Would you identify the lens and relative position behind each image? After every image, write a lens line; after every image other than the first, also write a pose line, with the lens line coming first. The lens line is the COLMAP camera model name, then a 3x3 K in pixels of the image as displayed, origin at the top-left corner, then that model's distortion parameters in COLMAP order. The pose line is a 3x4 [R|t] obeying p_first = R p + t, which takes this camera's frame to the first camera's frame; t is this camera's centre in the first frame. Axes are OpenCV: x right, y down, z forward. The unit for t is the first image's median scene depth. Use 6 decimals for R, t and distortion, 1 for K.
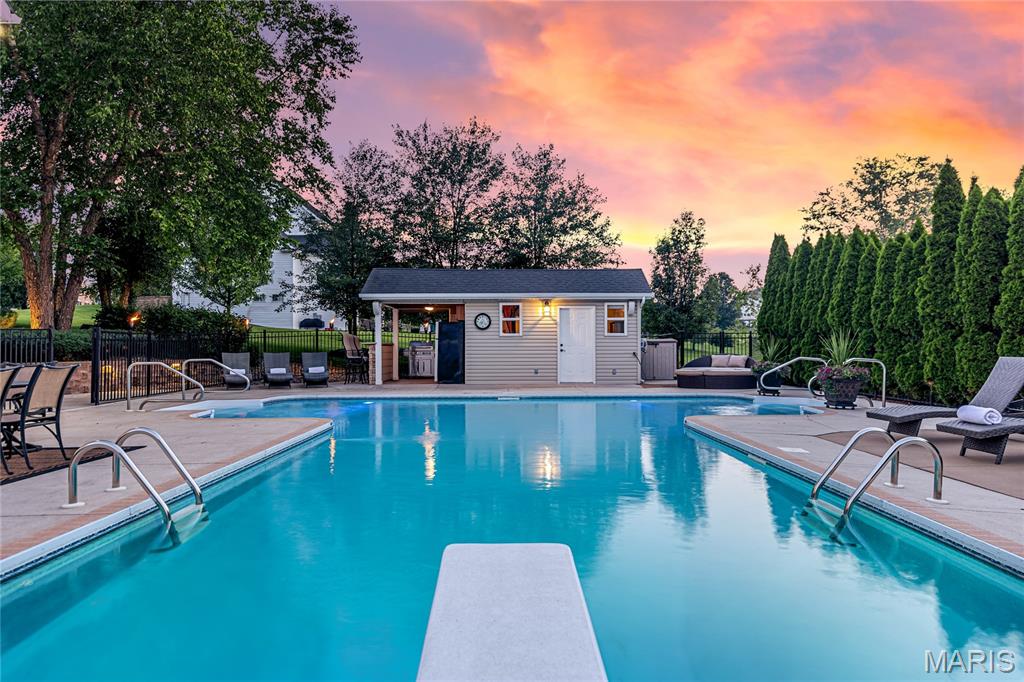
lens RADIAL K [[670.1, 0, 512.0], [0, 670.1, 341.0], [0, 0, 1]] dist [-0.004264, -0.000787]
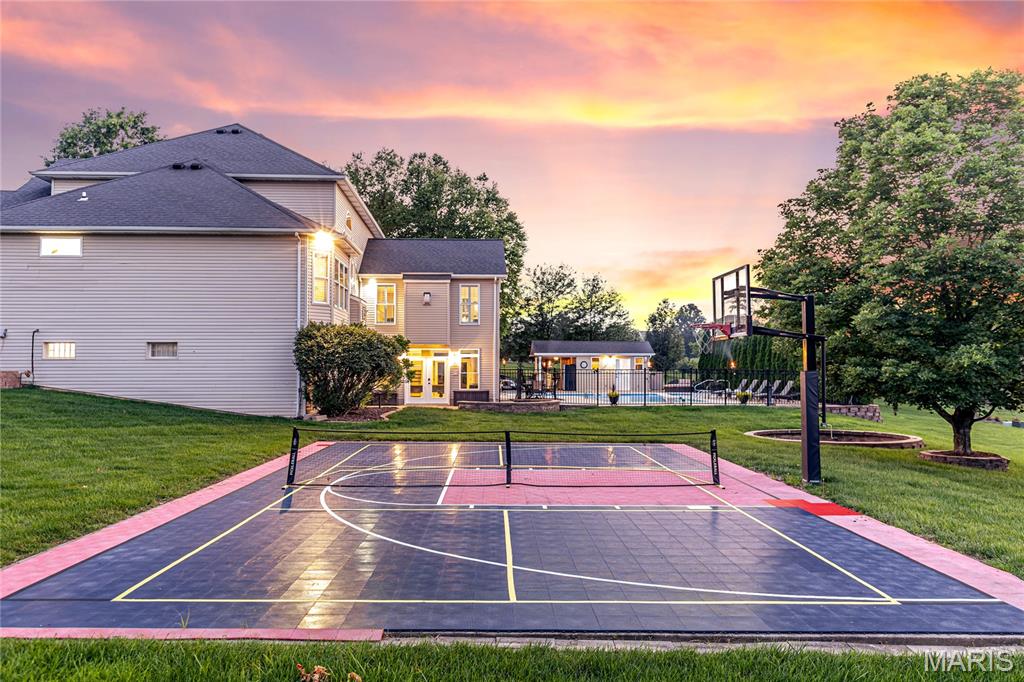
lens RADIAL K [[738.7, 0, 513.1], [0, 738.7, 331.4], [0, 0, 1]] dist [-0.032725, 0.001440]
pose [[0.997959, 0.007271, 0.063438, -0.328679], [-0.004271, 0.998872, -0.047301, -0.015521], [-0.063711, 0.046934, 0.996864, -1.137276]]
